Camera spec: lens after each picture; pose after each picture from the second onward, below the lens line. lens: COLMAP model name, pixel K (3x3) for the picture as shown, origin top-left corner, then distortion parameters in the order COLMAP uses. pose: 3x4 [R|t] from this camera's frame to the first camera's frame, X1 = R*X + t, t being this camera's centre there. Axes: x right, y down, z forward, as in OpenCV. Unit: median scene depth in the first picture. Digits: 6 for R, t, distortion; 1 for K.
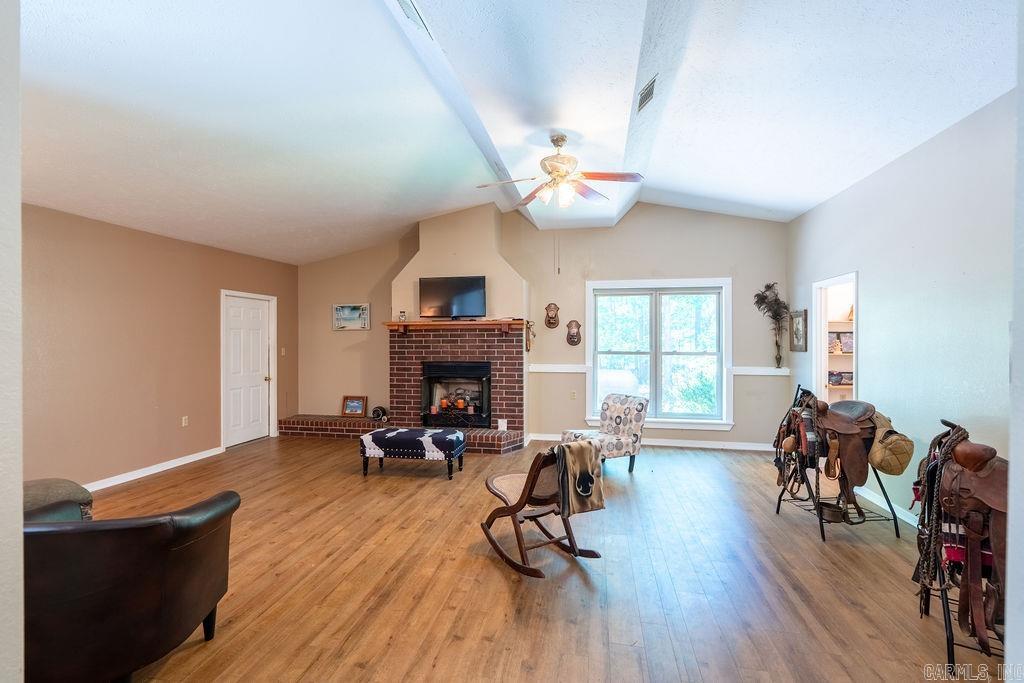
lens RADIAL K [[458.2, 0, 510.2], [0, 458.2, 341.2], [0, 0, 1]] dist [-0.004062, 0.000804]
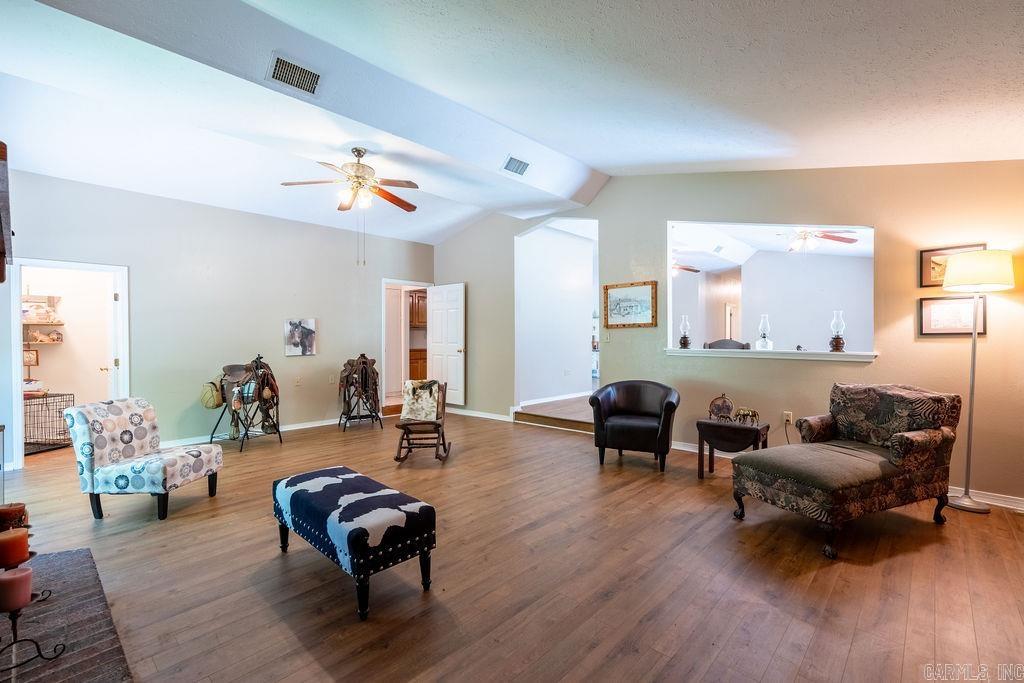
lens RADIAL K [[458.2, 0, 509.2], [0, 458.2, 340.7], [0, 0, 1]] dist [-0.004062, 0.000804]
pose [[-0.843698, 0.000757, 0.536818, -0.897930], [0.004865, 0.999969, 0.006237, 0.042647], [-0.536796, 0.007874, -0.843675, 1.881185]]
